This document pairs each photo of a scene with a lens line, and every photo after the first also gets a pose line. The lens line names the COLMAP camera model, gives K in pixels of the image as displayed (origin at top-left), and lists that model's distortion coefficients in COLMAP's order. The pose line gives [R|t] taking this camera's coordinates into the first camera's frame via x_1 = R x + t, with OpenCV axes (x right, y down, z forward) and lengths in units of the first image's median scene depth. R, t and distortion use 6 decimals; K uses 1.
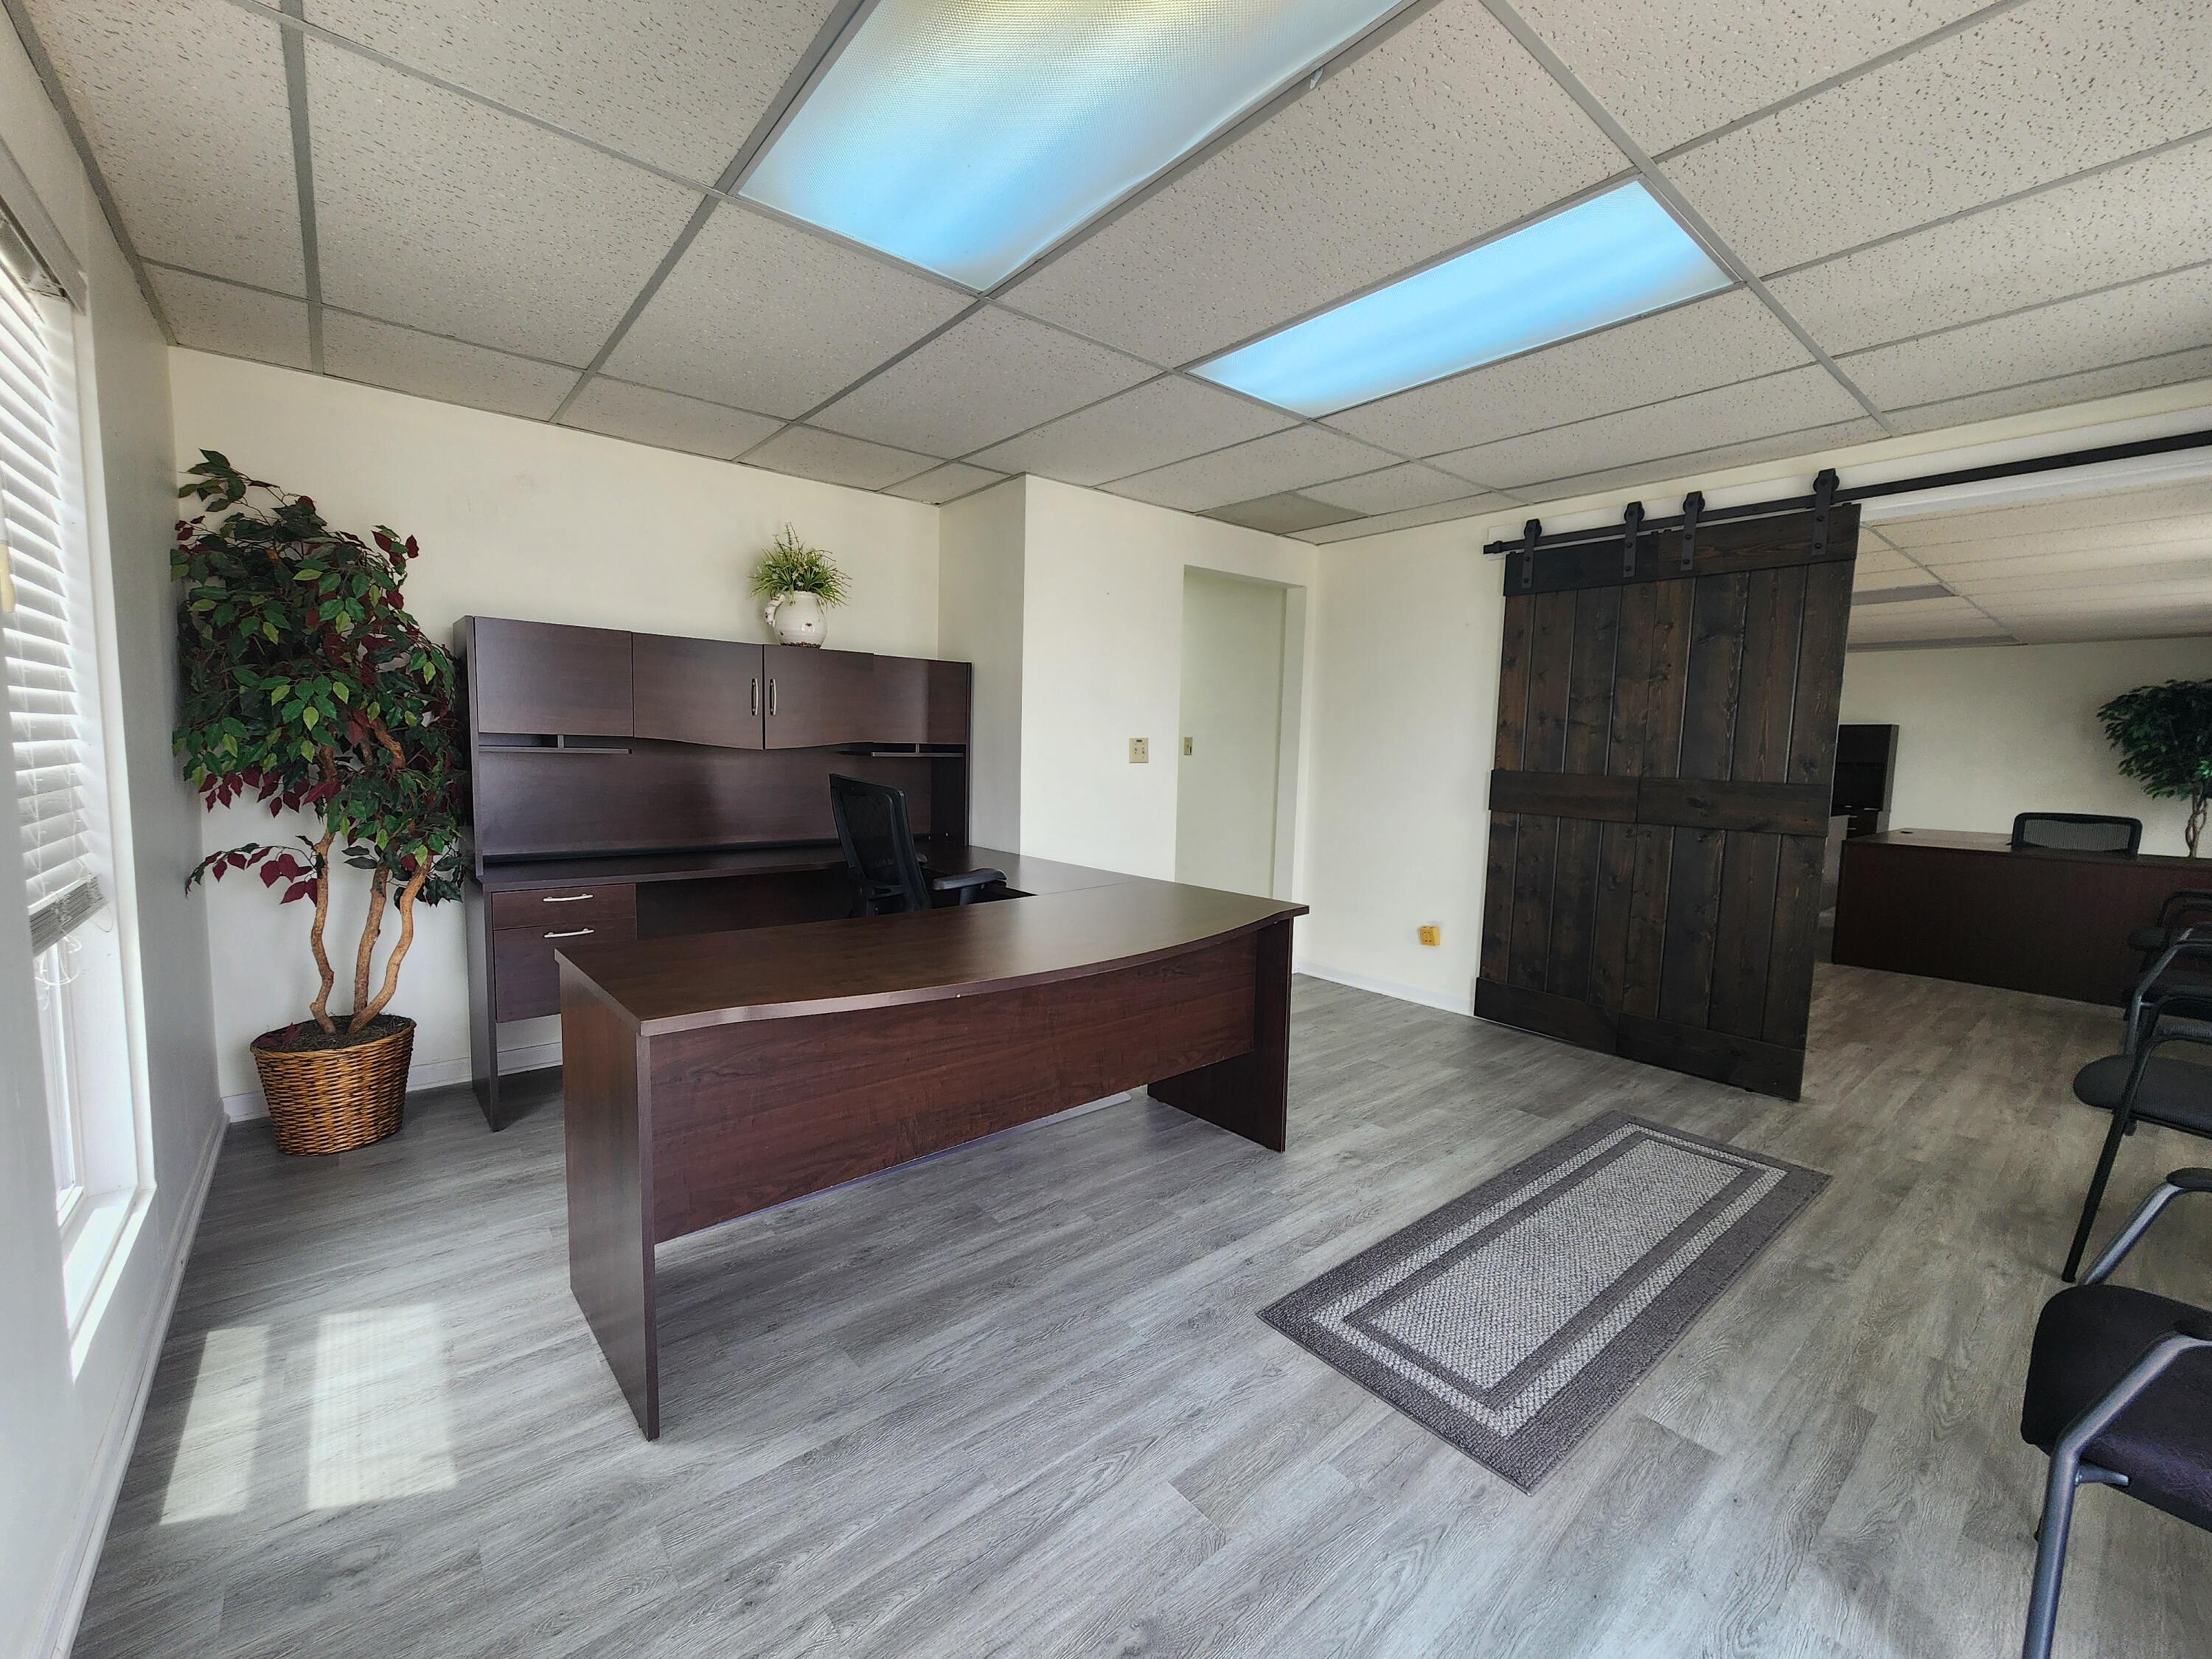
lens RADIAL K [[906.3, 0, 1118.9], [0, 906.3, 830.8], [0, 0, 1]] dist [0.004210, 0.000209]
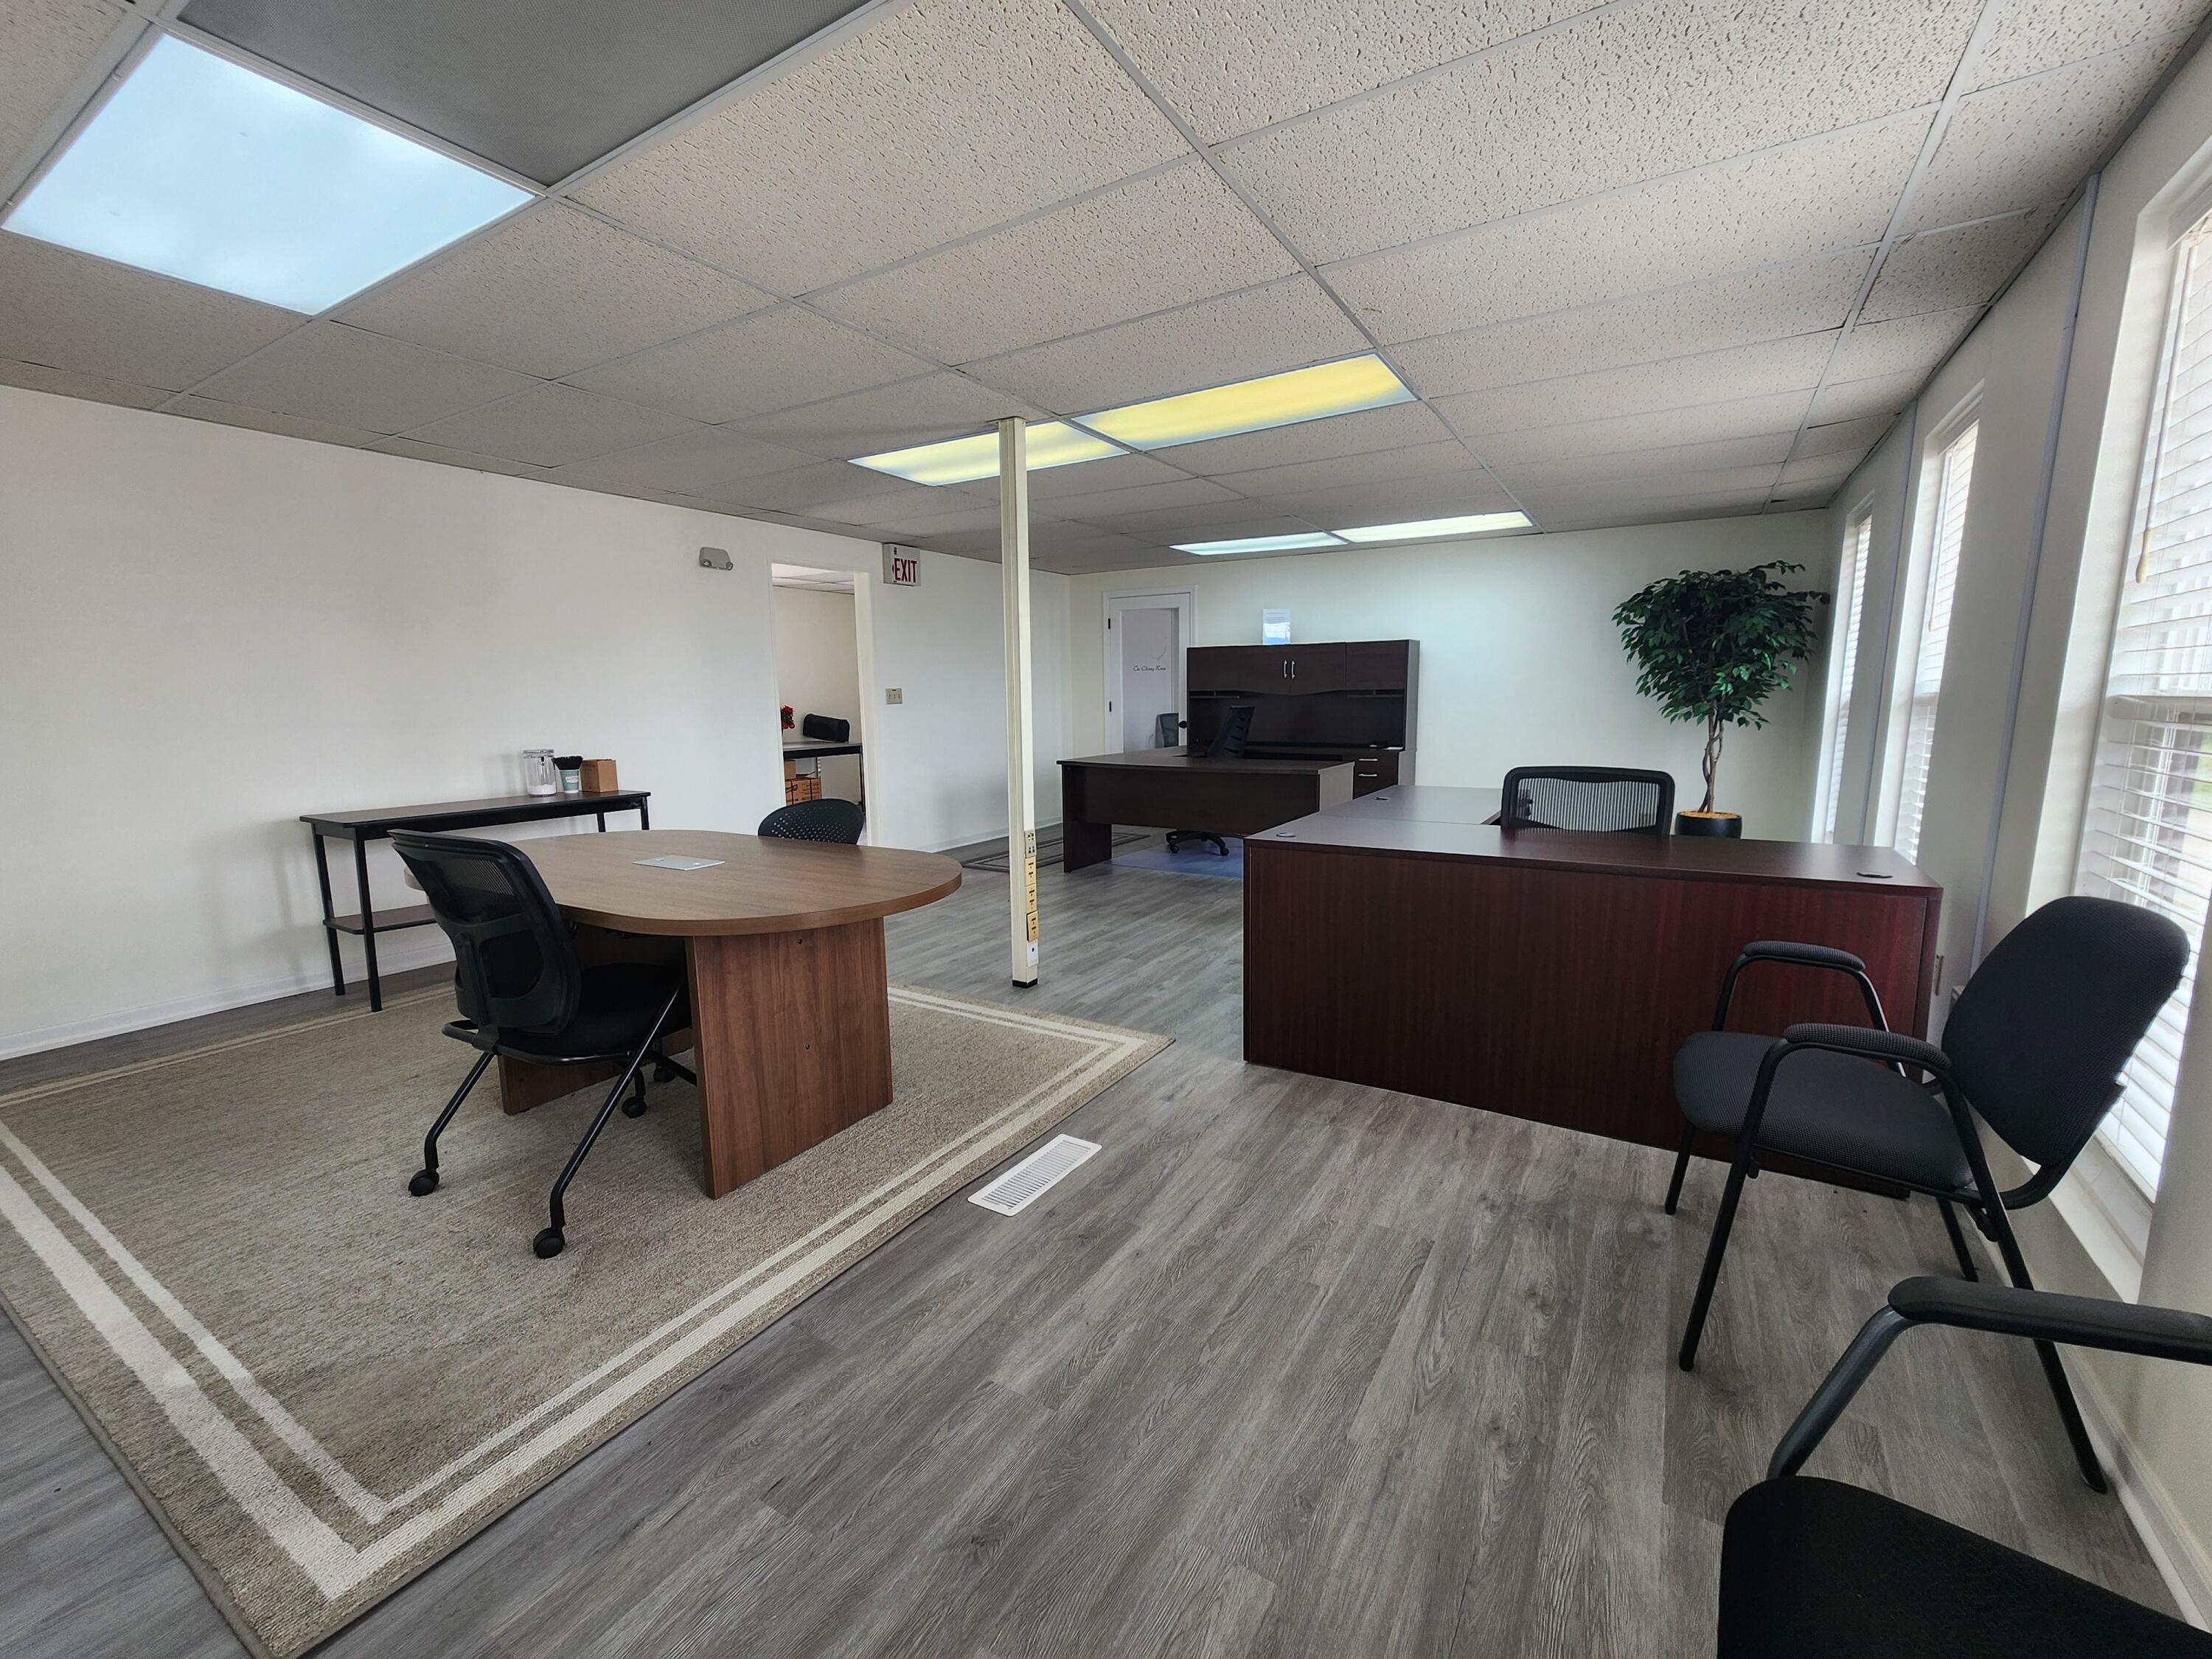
lens RADIAL K [[906.3, 0, 1119.6], [0, 906.3, 825.7], [0, 0, 1]] dist [0.004210, 0.000209]
pose [[0.949516, -0.085141, 0.301943, 1.014891], [0.069647, 0.995660, 0.061735, -0.066063], [-0.305889, -0.037589, 0.951325, 0.918419]]
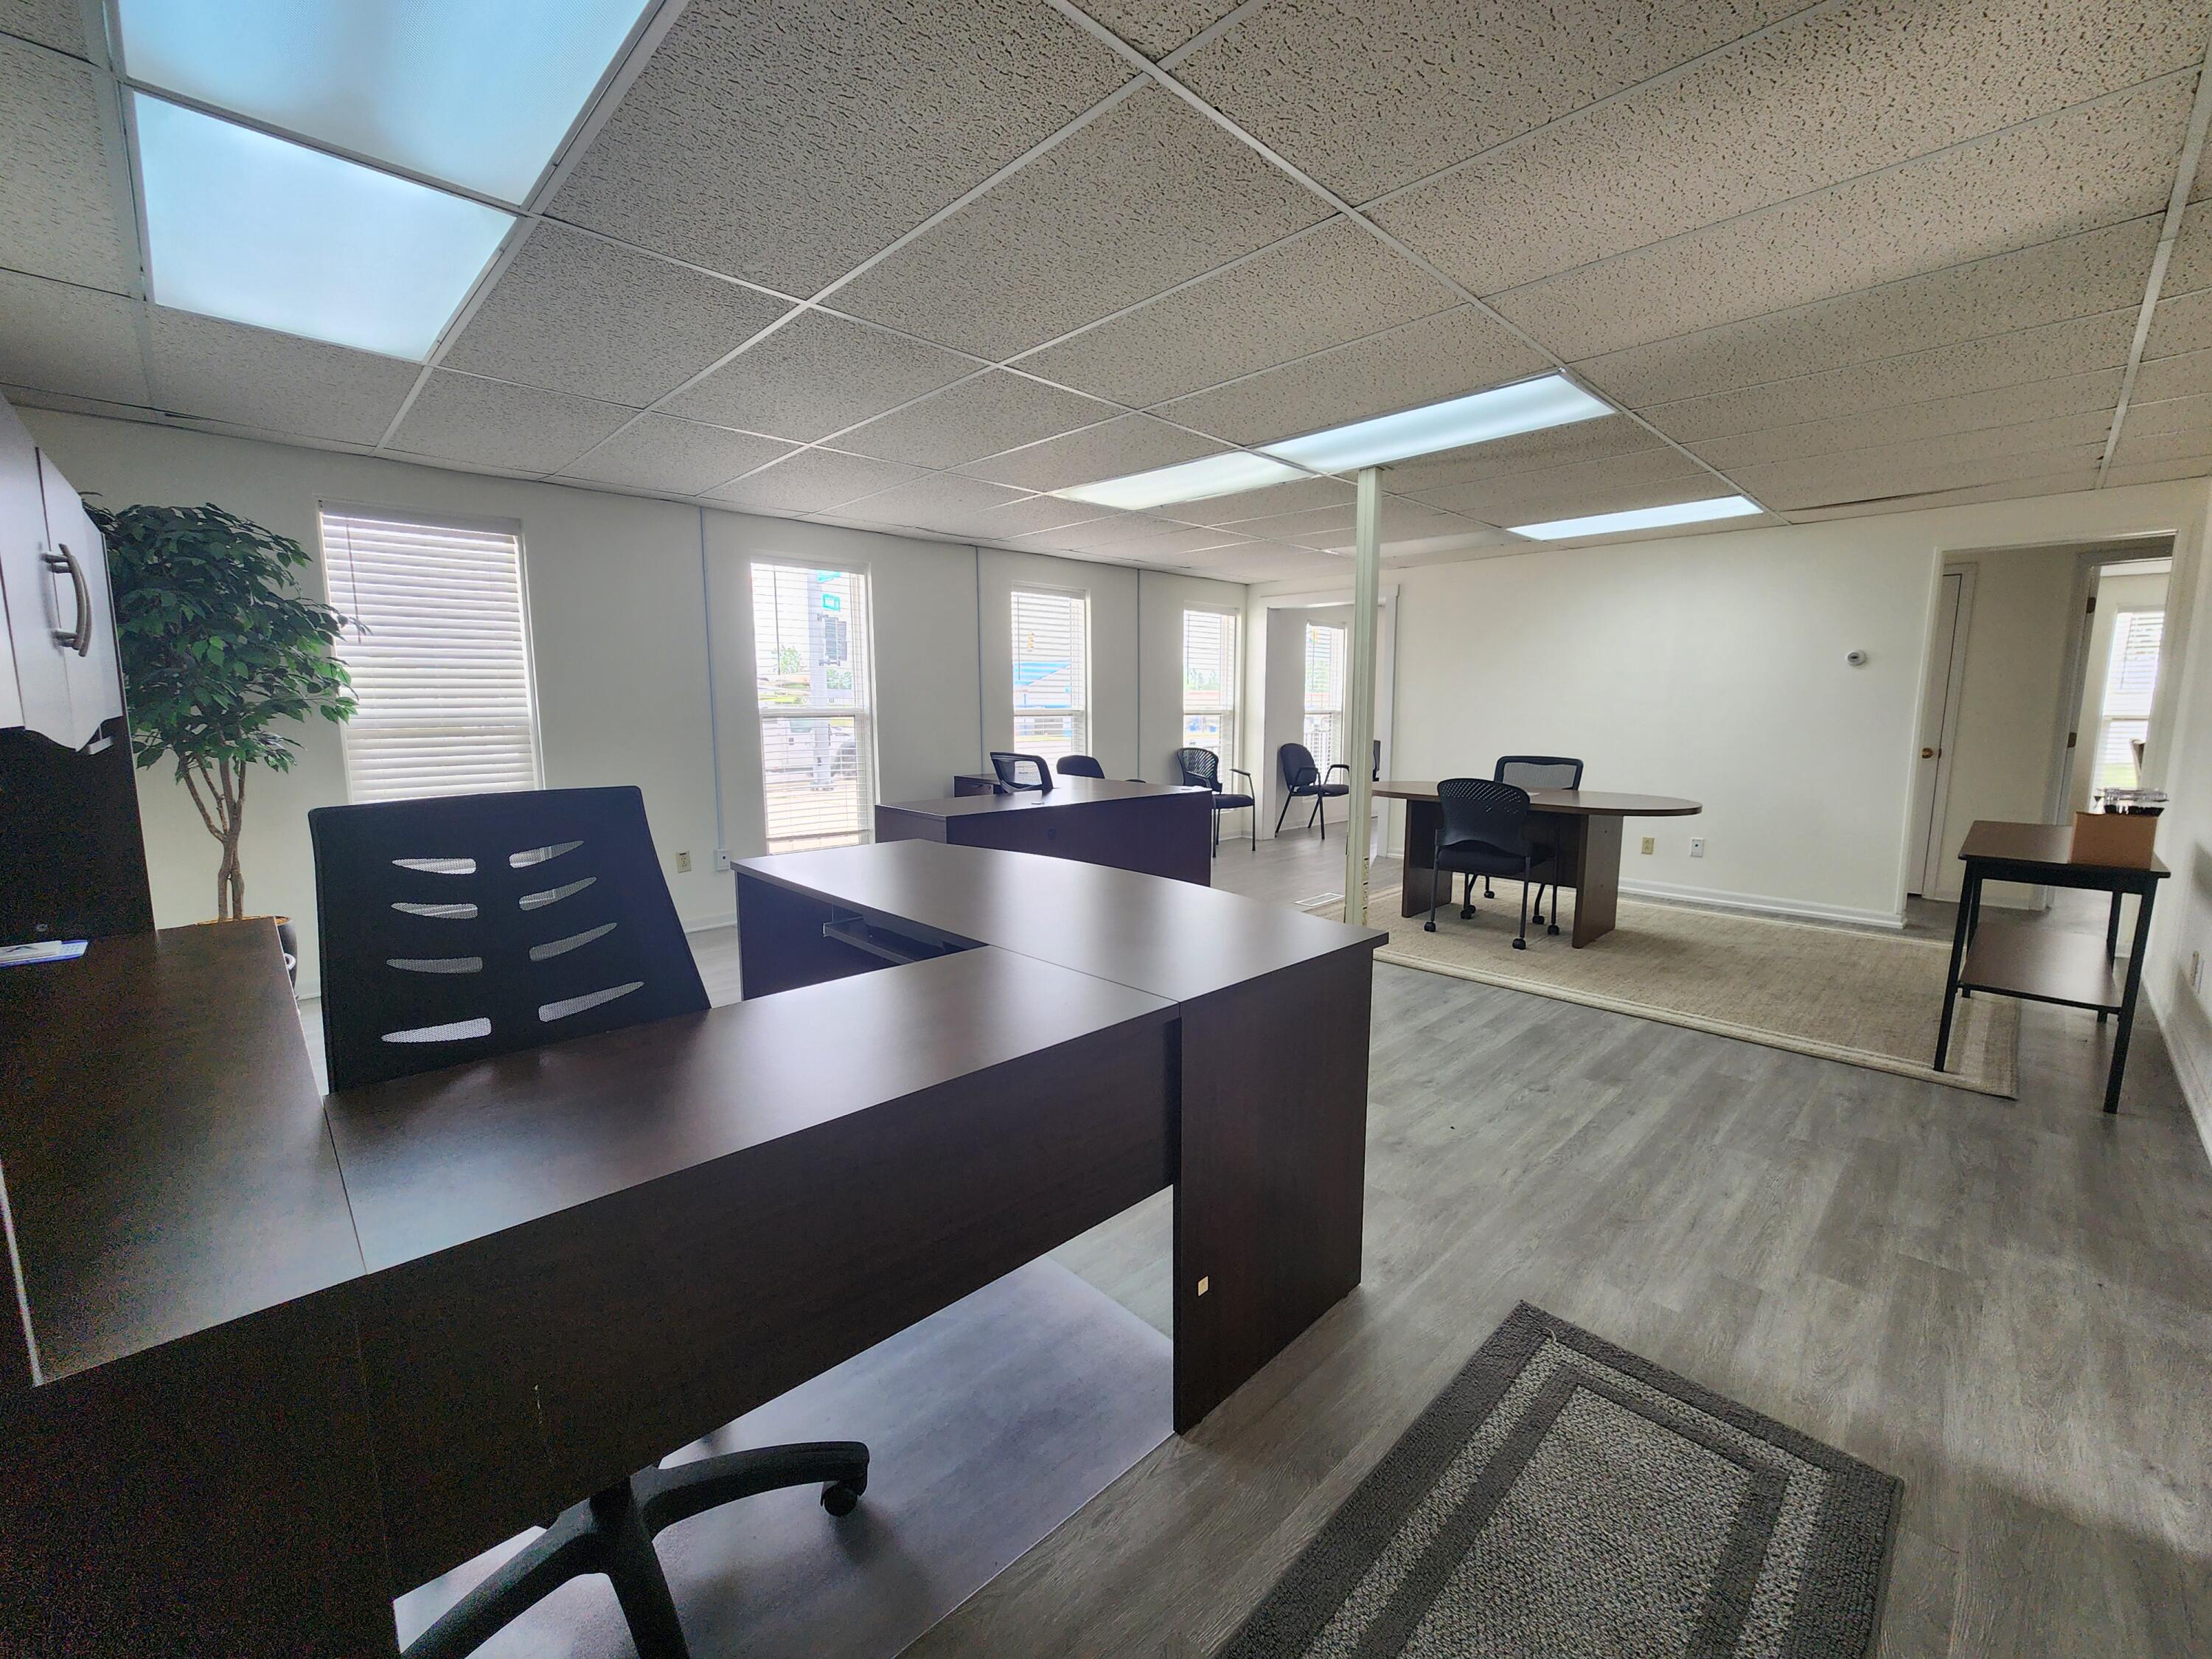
lens RADIAL K [[906.3, 0, 1118.0], [0, 906.3, 828.0], [0, 0, 1]] dist [0.004210, 0.000209]
pose [[-0.996791, -0.017403, -0.078127, 1.755326], [-0.035092, 0.972287, 0.231140, -0.311741], [0.071940, 0.233140, -0.969778, 3.520682]]
